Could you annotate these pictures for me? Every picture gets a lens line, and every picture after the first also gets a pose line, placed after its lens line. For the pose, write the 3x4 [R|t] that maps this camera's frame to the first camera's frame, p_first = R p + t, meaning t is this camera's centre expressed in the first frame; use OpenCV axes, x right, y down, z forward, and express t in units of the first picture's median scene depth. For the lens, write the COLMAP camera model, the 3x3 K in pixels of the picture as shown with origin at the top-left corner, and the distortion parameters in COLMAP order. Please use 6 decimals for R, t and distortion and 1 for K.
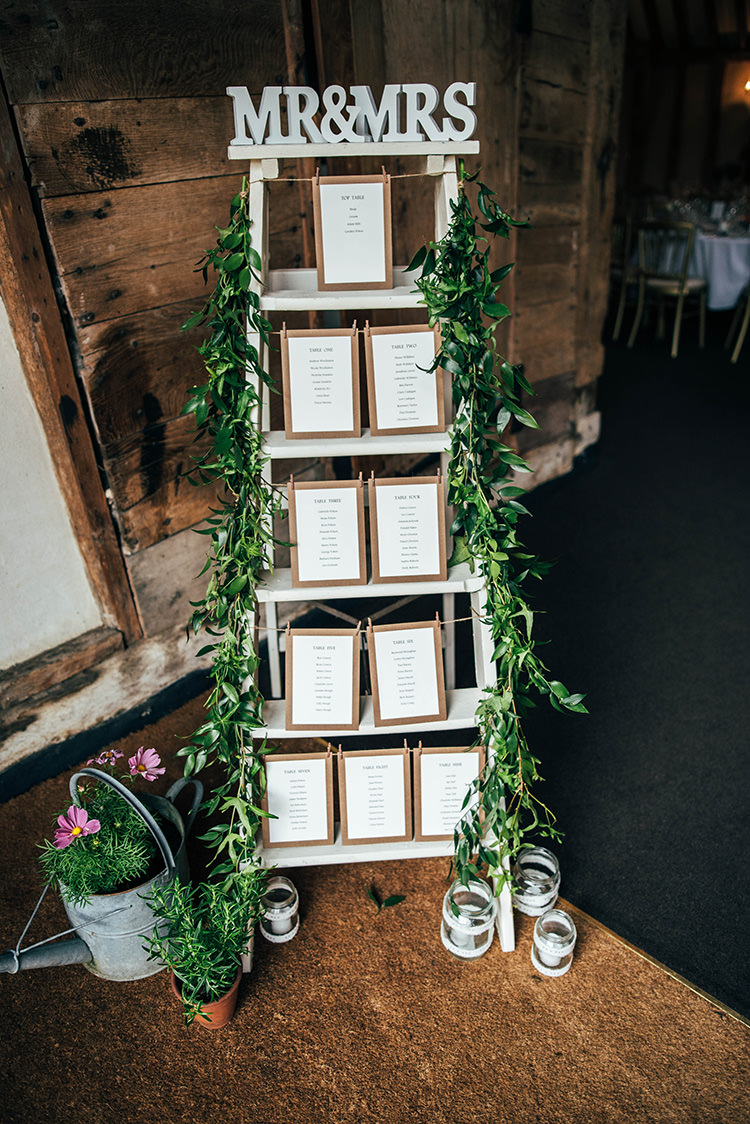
lens RADIAL K [[787.5, 0, 376.8], [0, 787.5, 562.9], [0, 0, 1]] dist [-0.032629, 0.004351]
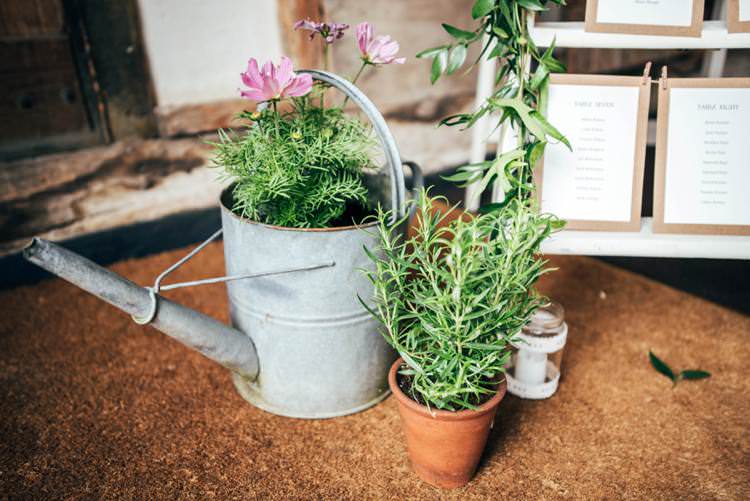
lens RADIAL K [[647.7, 0, 374.1], [0, 647.7, 249.5], [0, 0, 1]] dist [0.014650, 0.009088]
pose [[0.988106, 0.065863, -0.138954, -0.199854], [-0.081798, 0.990305, -0.112273, 0.462080], [0.130212, 0.122303, 0.983914, 0.459442]]
